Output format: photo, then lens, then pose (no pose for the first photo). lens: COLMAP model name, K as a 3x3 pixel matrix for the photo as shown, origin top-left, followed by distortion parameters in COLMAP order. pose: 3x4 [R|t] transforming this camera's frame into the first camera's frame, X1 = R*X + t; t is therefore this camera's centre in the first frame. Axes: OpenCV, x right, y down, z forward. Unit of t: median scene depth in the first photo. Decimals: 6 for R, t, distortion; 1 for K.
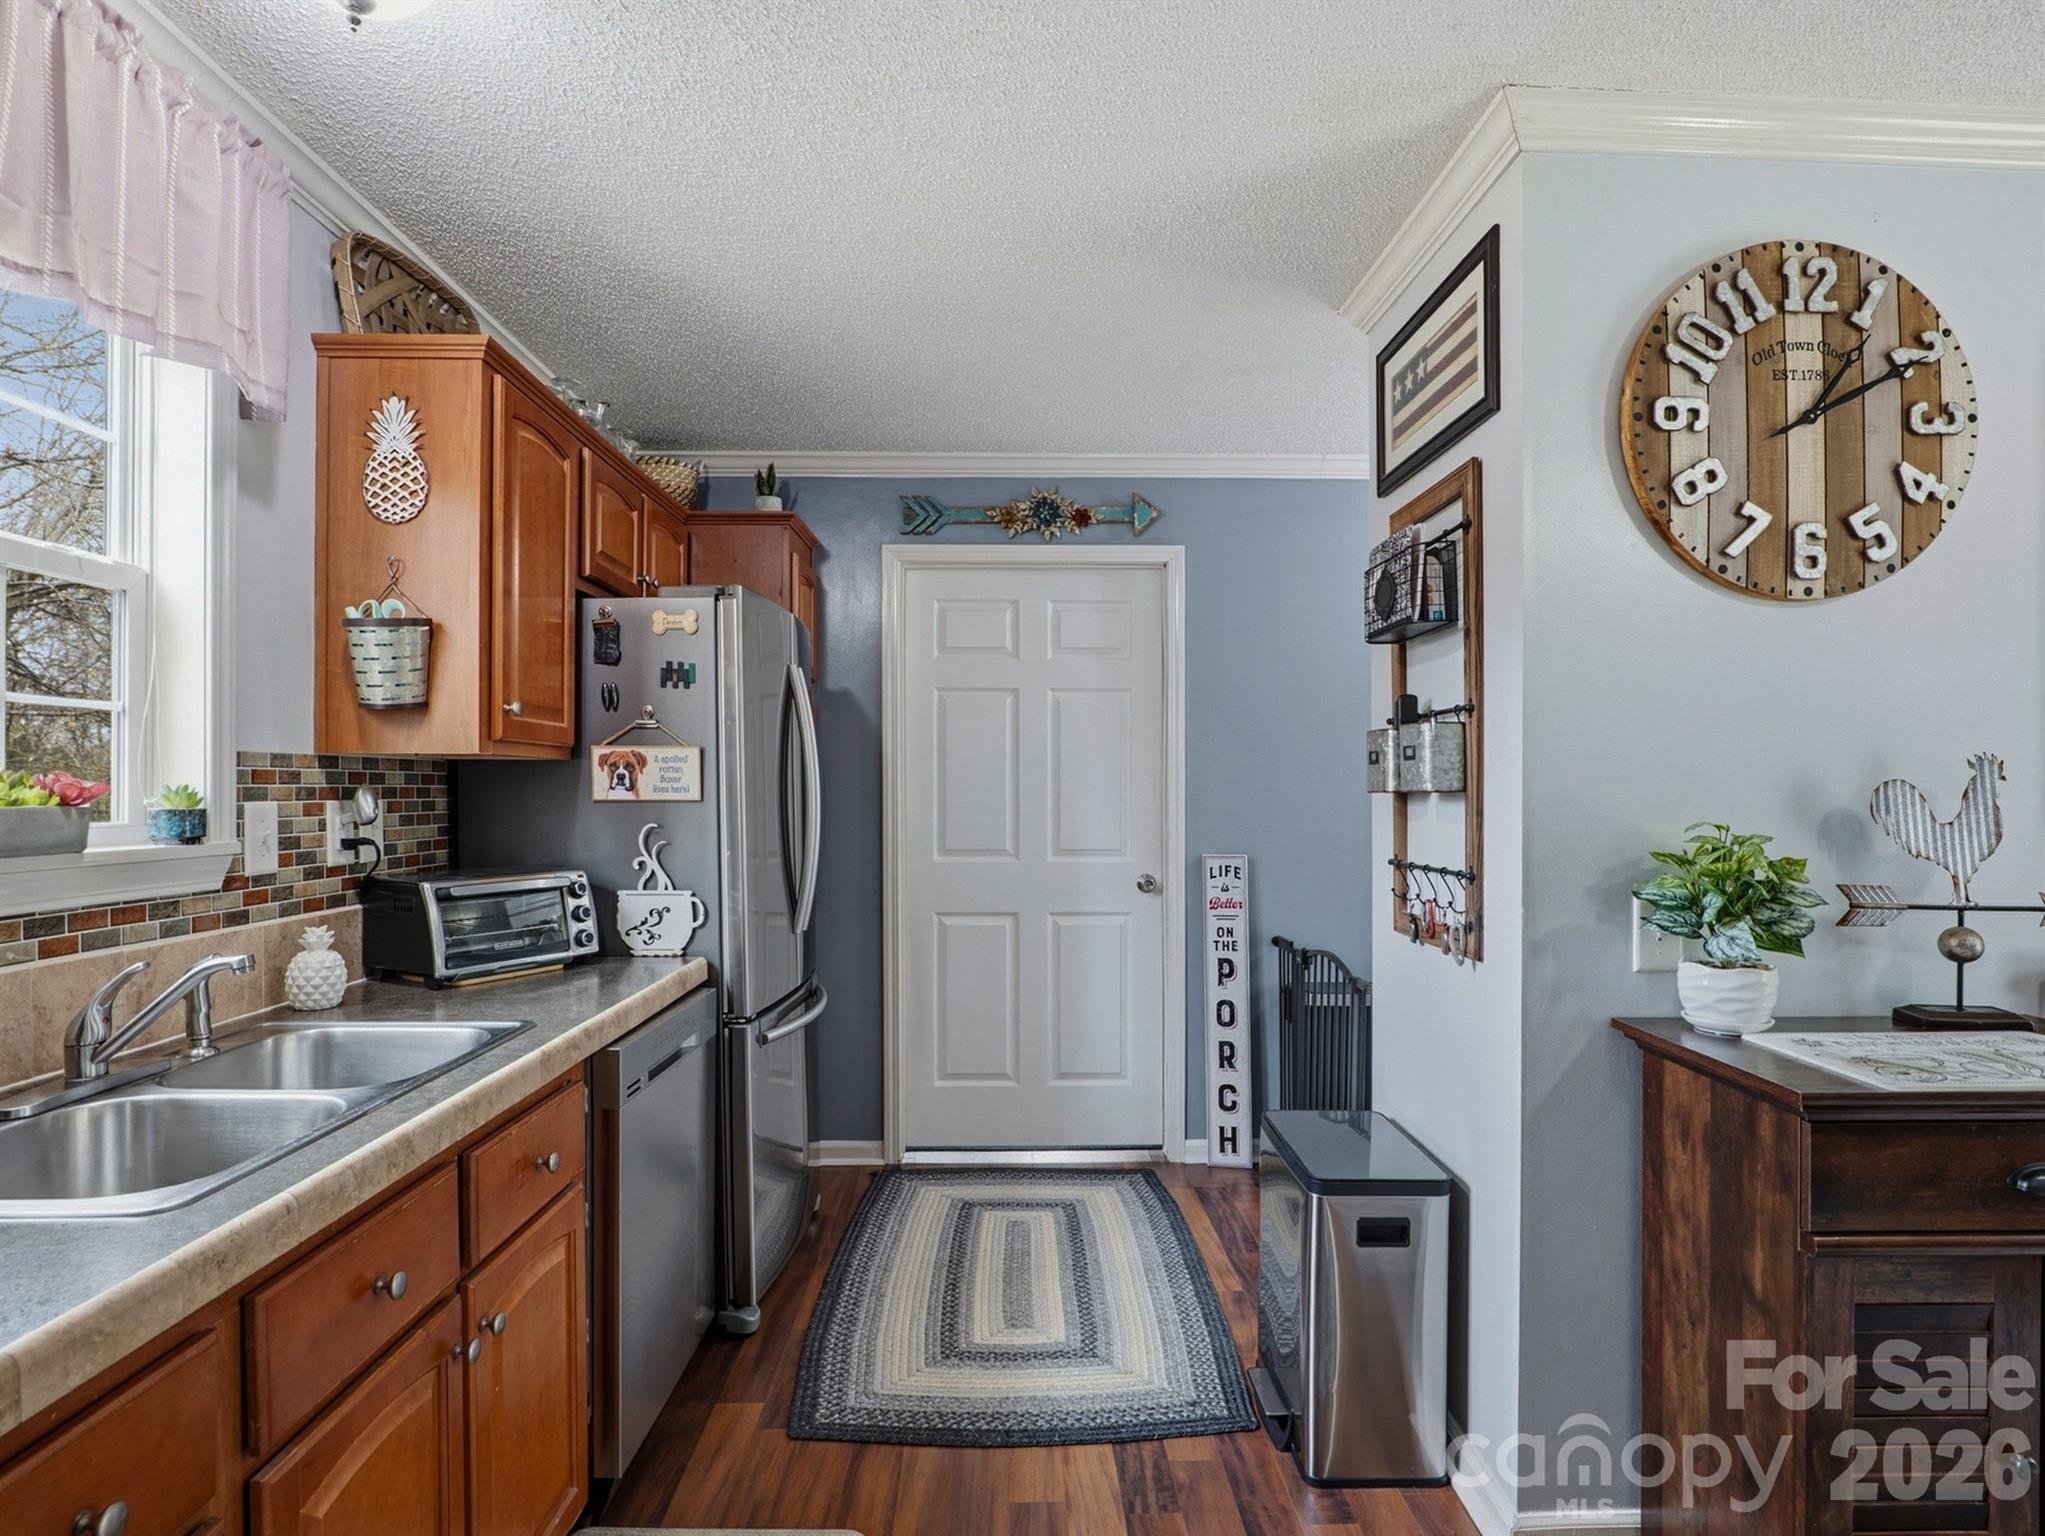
lens RADIAL K [[1090.1, 0, 1015.2], [0, 1090.1, 786.6], [0, 0, 1]] dist [-0.023864, 0.008584]
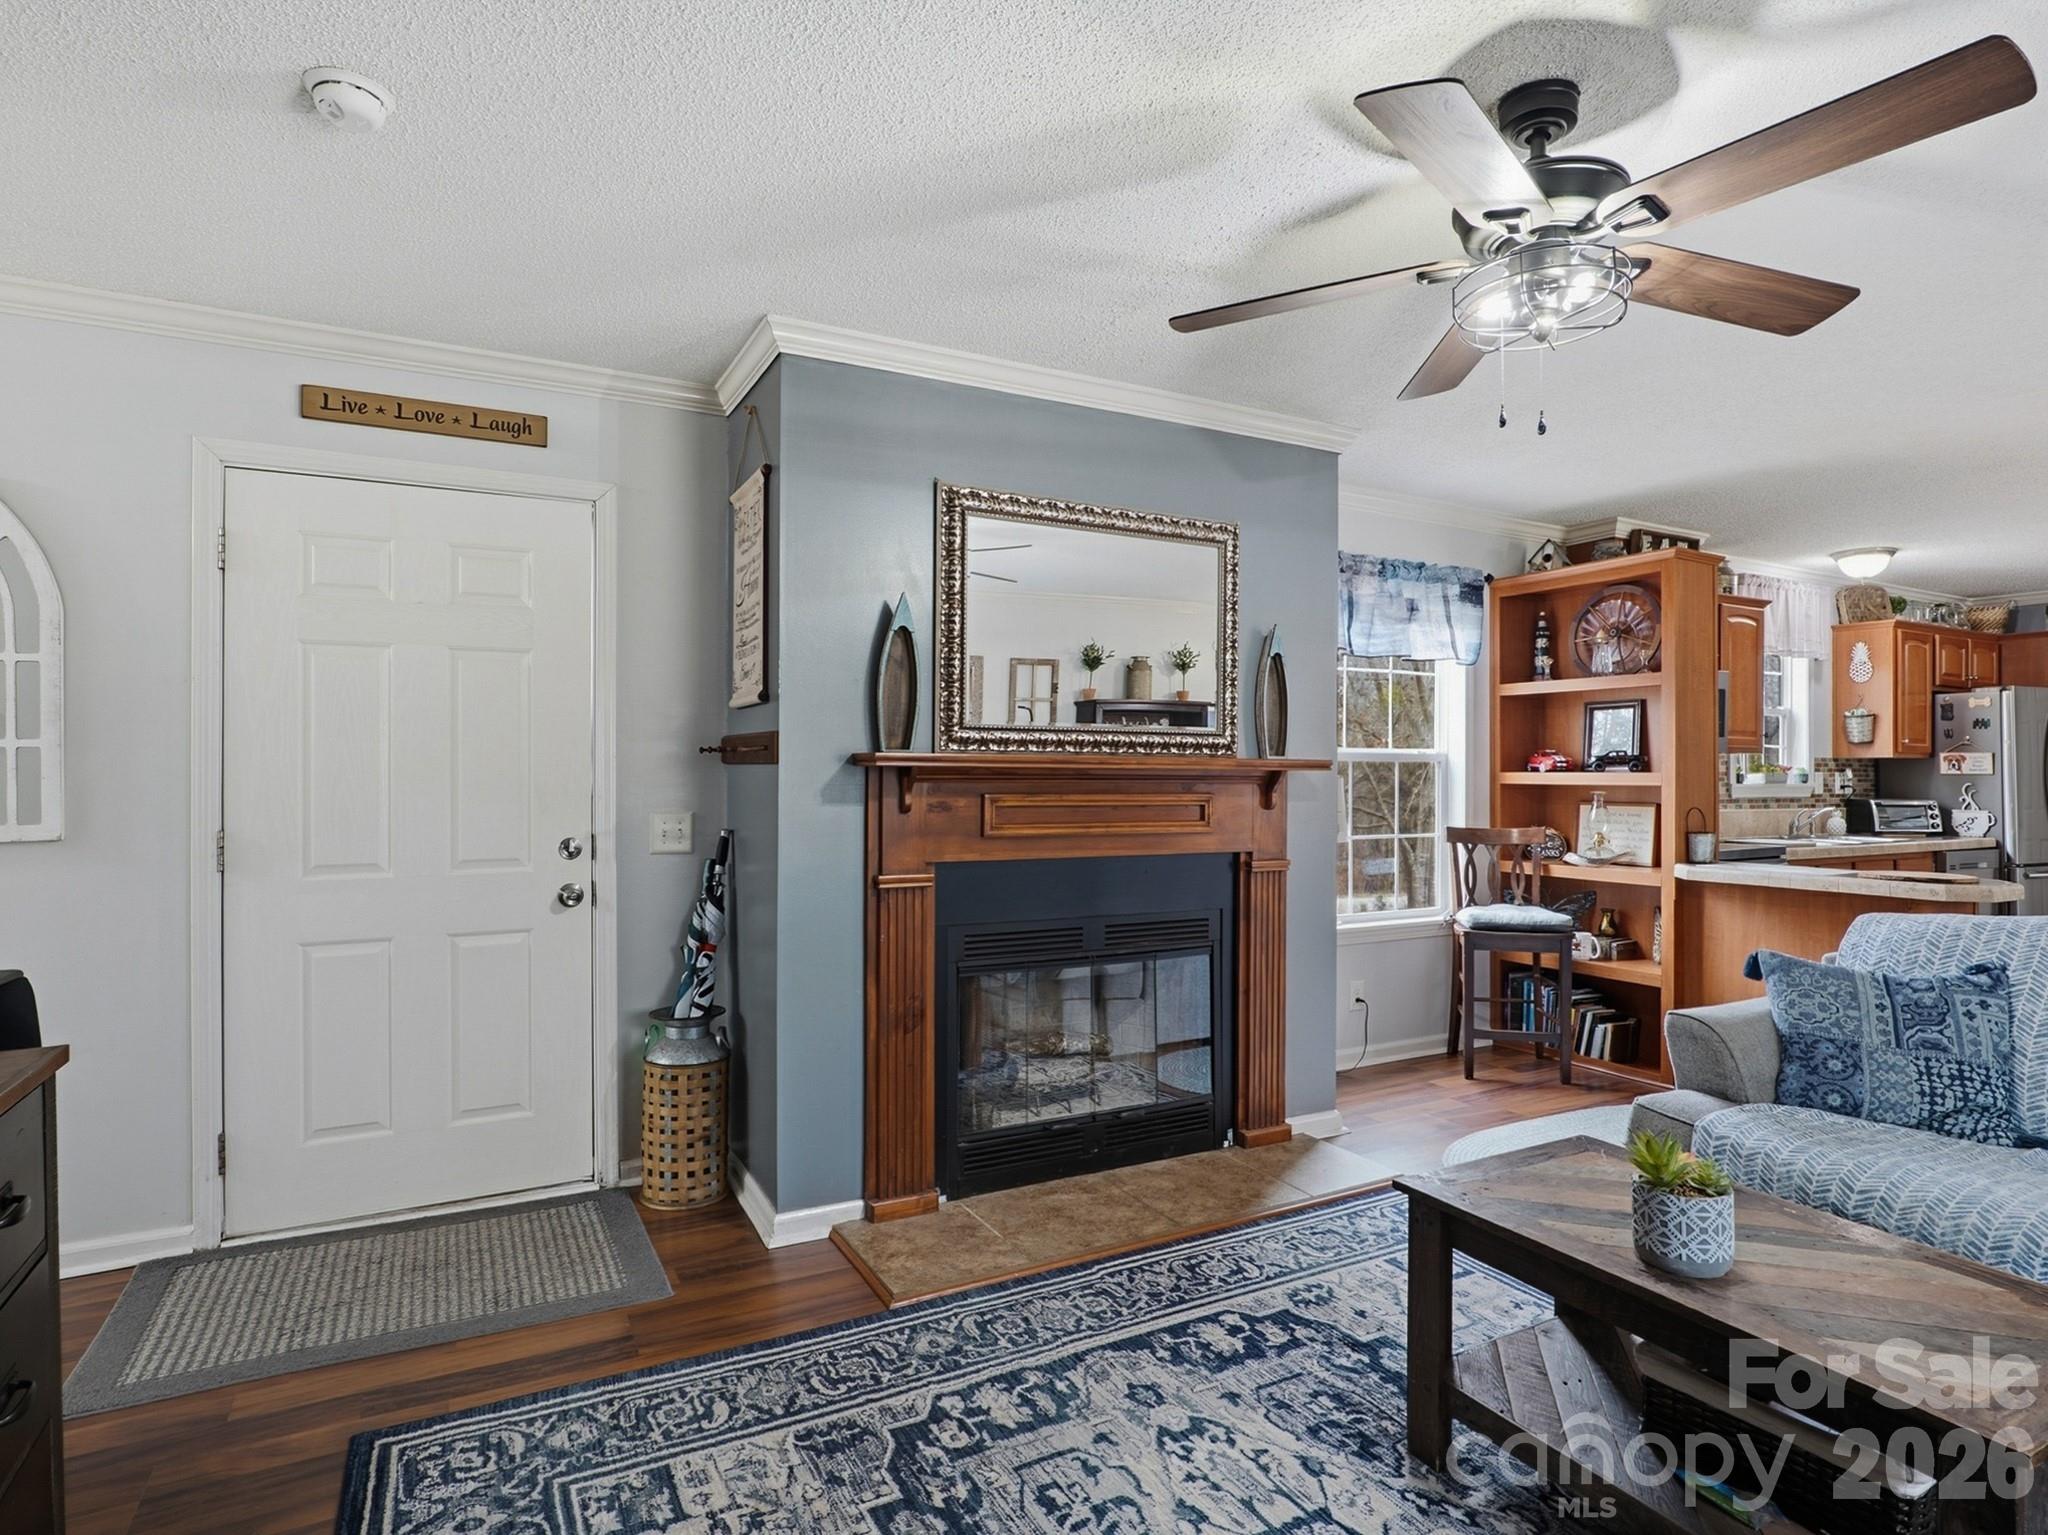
lens RADIAL K [[1091.7, 0, 1025.4], [0, 1091.7, 759.0], [0, 0, 1]] dist [-0.023864, 0.008584]
pose [[0.458539, -0.007376, -0.888644, 1.140608], [-0.006082, 0.999916, -0.011438, 0.025166], [0.888654, 0.010649, 0.458456, -2.696399]]
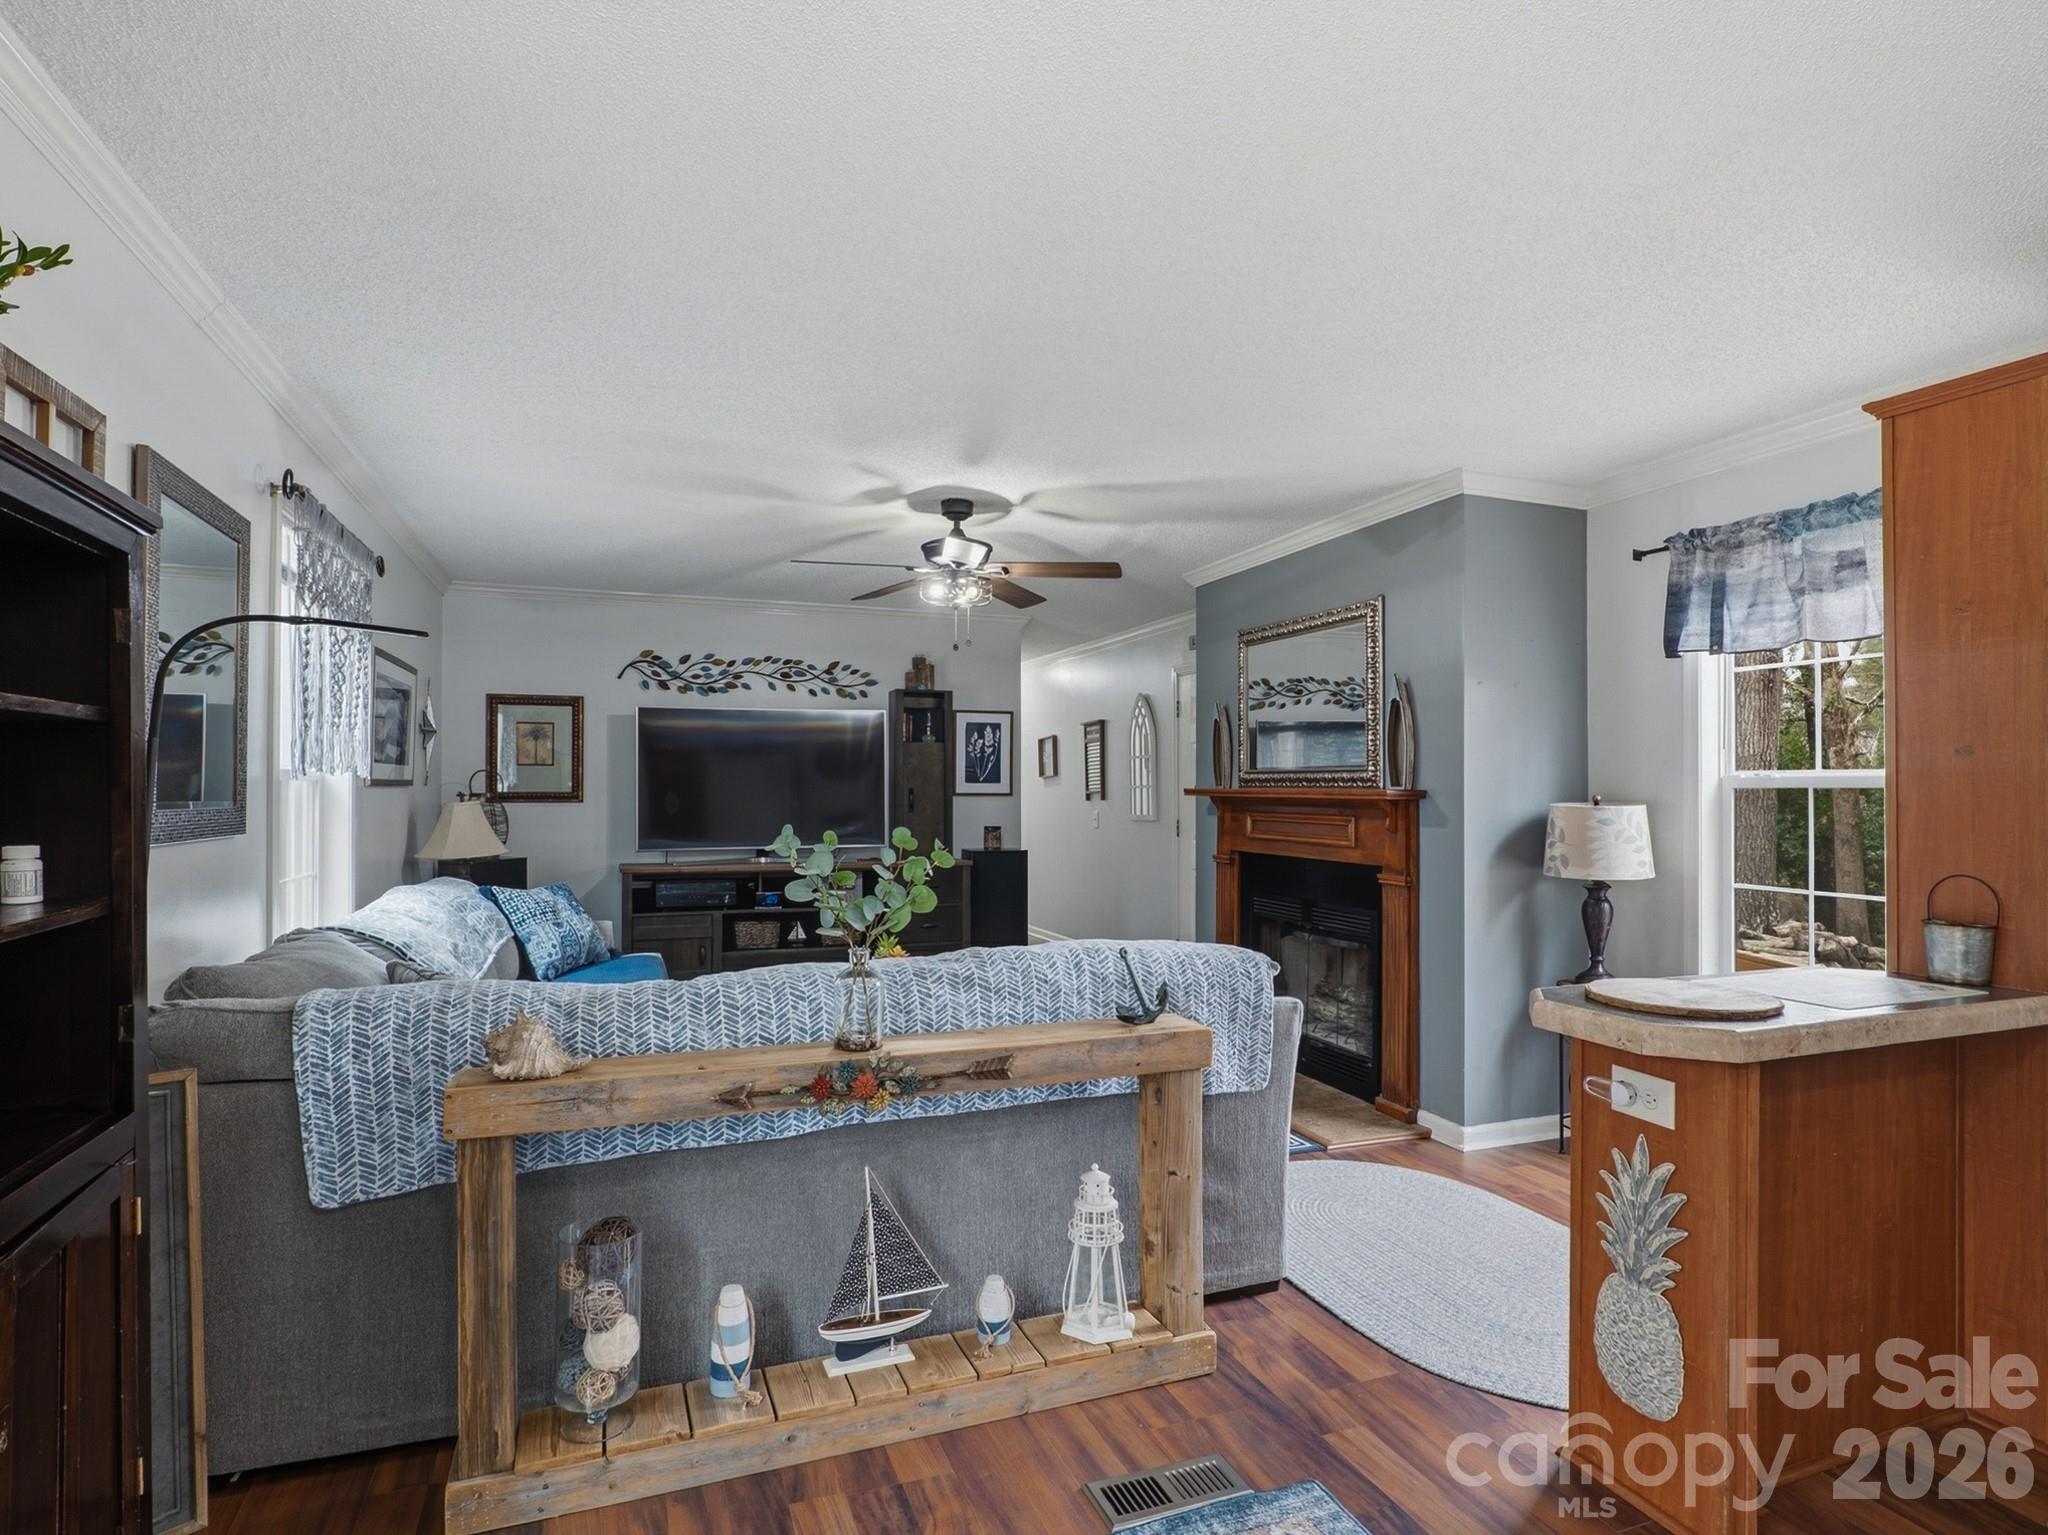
lens RADIAL K [[1091.7, 0, 1036.4], [0, 1091.7, 774.4], [0, 0, 1]] dist [-0.023864, 0.008584]
pose [[-0.940591, -0.009259, -0.339416, 1.094916], [-0.005386, 0.999909, -0.012350, 0.004342], [0.339499, -0.009788, -0.940555, 0.356367]]
